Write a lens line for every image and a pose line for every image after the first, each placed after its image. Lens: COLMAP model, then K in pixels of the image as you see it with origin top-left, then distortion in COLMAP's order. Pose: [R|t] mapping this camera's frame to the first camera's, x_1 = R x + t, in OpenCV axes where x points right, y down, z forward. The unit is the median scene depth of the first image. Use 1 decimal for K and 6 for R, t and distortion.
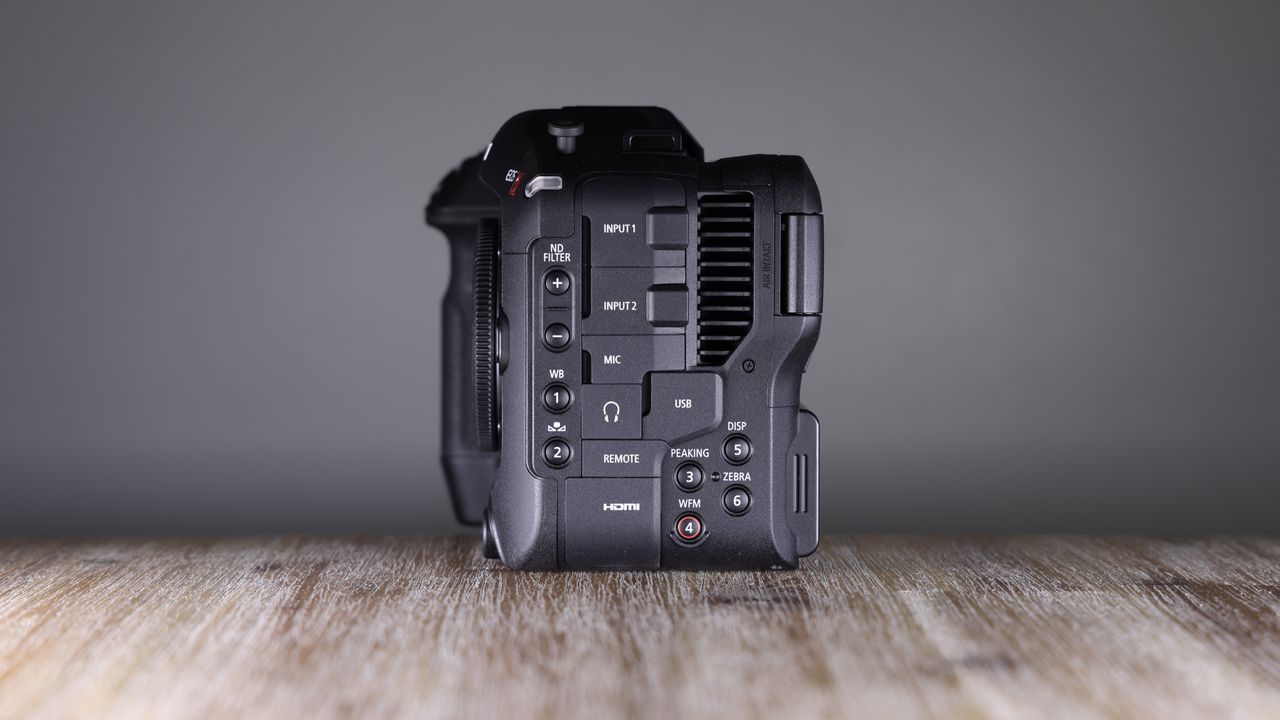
lens RADIAL K [[3010.0, 0, 640.0], [0, 3010.0, 360.0], [0, 0, 1]] dist [-0.004362, 0.044578]
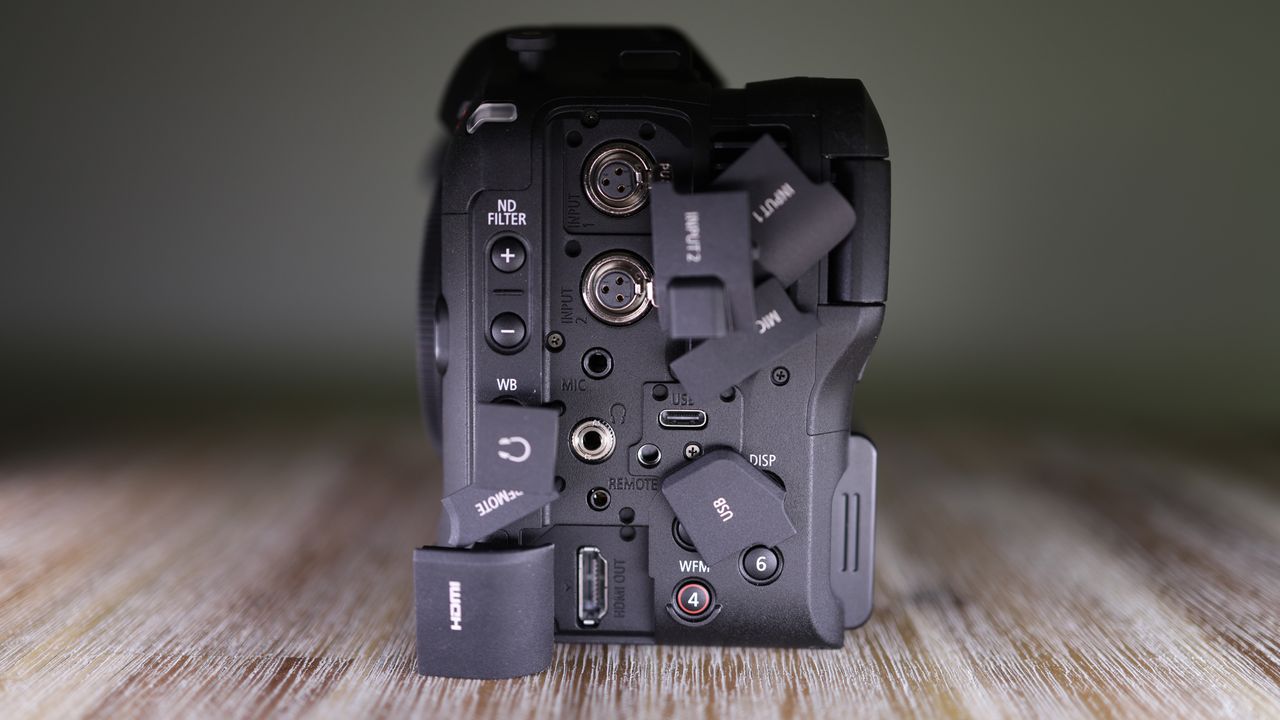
lens RADIAL K [[1465.5, 0, 637.0], [0, 1465.5, 389.8], [0, 0, 1]] dist [-0.074451, -0.019368]
pose [[0.996846, 0.015747, -0.077787, 0.029352], [-0.012033, 0.998775, 0.047995, -0.010941], [0.078447, -0.046907, 0.995814, 0.654283]]
